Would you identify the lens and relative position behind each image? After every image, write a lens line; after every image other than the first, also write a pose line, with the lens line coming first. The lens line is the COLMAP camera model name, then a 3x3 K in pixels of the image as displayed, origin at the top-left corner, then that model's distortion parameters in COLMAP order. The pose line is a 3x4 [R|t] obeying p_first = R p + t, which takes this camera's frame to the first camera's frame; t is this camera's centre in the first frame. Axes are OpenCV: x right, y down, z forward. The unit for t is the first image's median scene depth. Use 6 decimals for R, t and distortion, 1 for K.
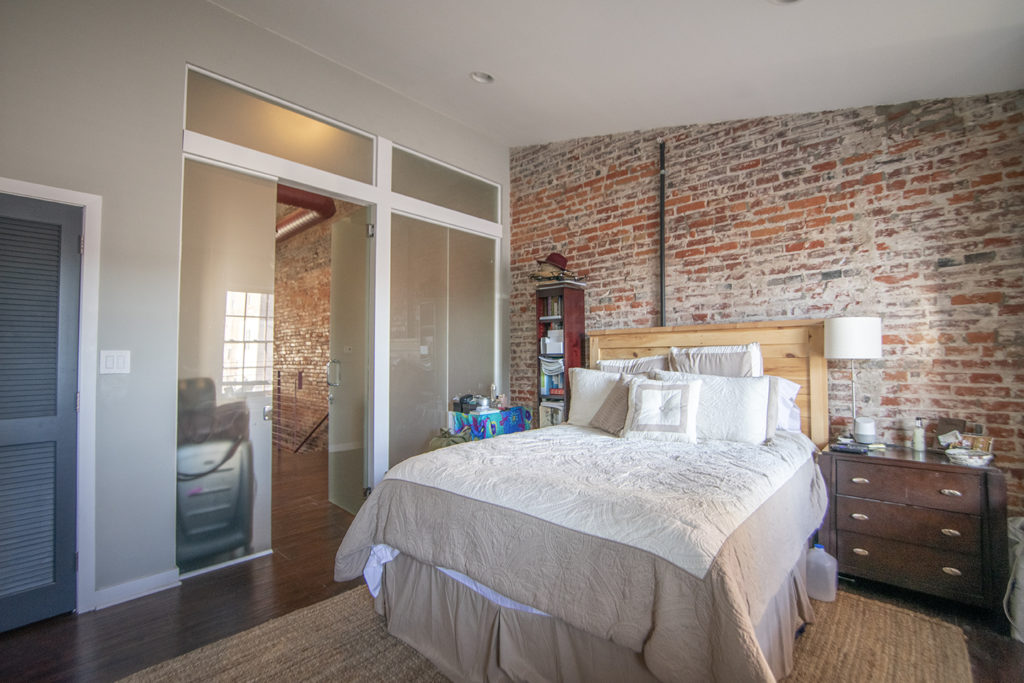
lens RADIAL K [[452.2, 0, 512.0], [0, 452.2, 341.5], [0, 0, 1]] dist [-0.033719, 0.006444]
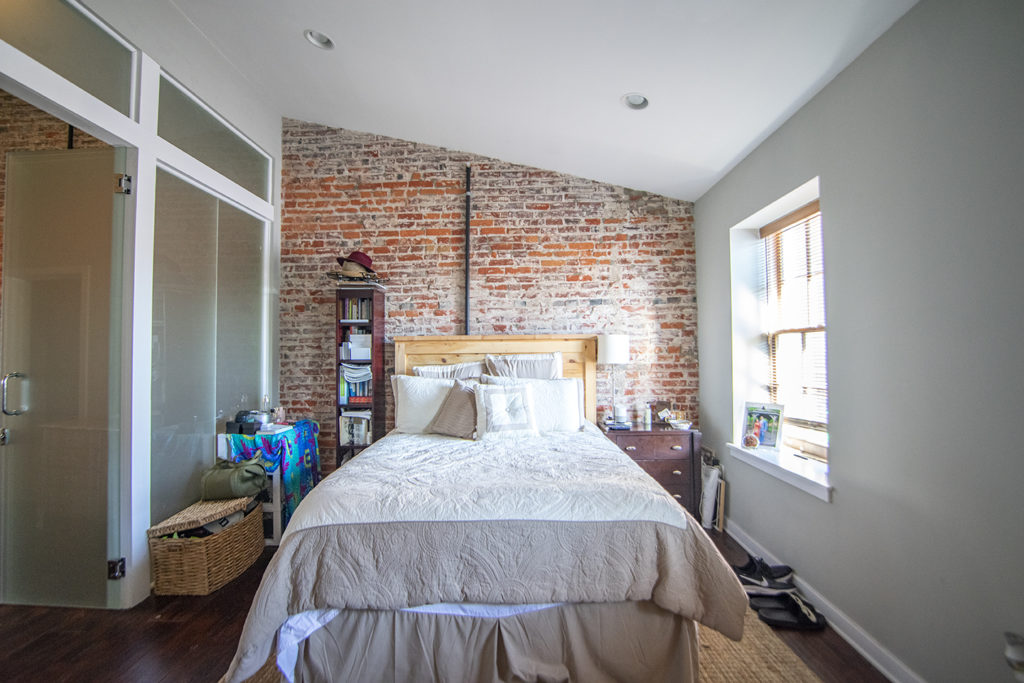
lens RADIAL K [[452.2, 0, 512.0], [0, 452.2, 341.5], [0, 0, 1]] dist [-0.033719, 0.006444]
pose [[0.749909, 0.014232, 0.661388, -0.334395], [-0.019119, 0.999817, 0.000163, -0.019865], [-0.661264, -0.012767, 0.750044, 0.107512]]
